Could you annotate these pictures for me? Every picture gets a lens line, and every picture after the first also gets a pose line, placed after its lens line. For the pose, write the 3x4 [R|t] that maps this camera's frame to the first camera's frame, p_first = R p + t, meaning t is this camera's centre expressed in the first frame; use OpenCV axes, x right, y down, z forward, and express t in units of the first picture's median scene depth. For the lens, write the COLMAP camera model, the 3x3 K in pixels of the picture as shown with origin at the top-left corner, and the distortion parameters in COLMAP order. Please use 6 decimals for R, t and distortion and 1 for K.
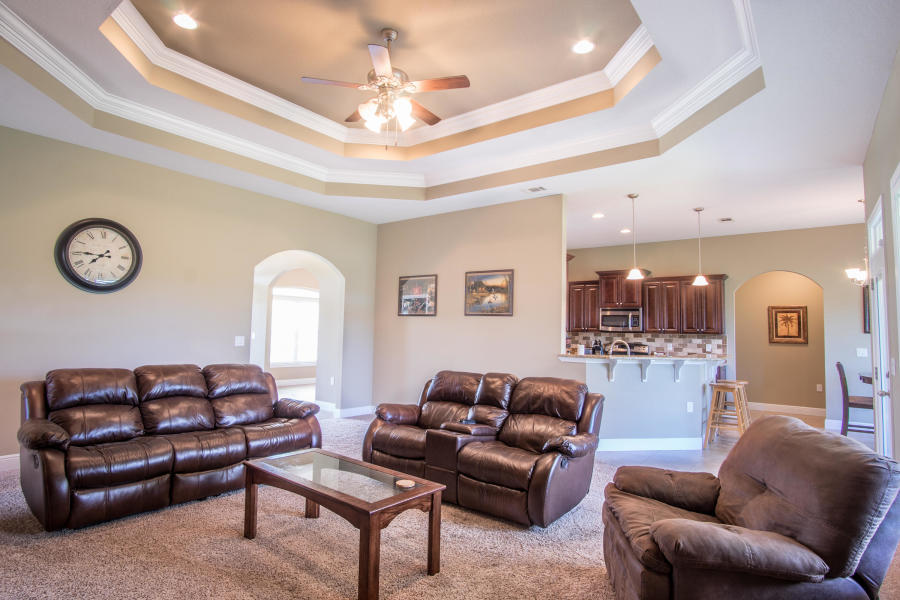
lens RADIAL K [[478.1, 0, 446.4], [0, 478.1, 300.3], [0, 0, 1]] dist [-0.028411, 0.005388]
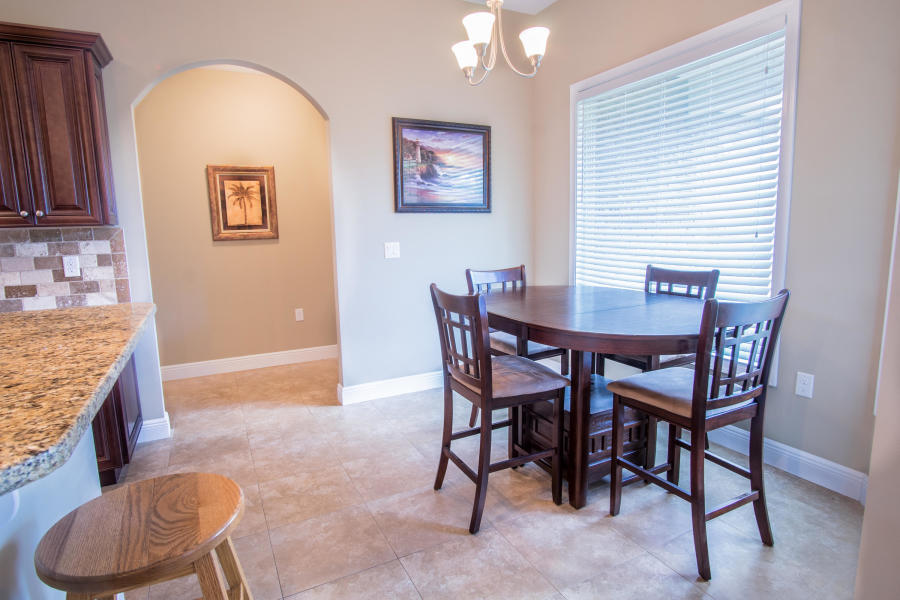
lens RADIAL K [[478.1, 0, 446.5], [0, 478.1, 303.1], [0, 0, 1]] dist [-0.028411, 0.005388]
pose [[0.438114, -0.173021, 0.882111, 0.344062], [-0.031636, 0.977726, 0.207488, 0.043837], [-0.898362, -0.118809, 0.422882, 0.570488]]
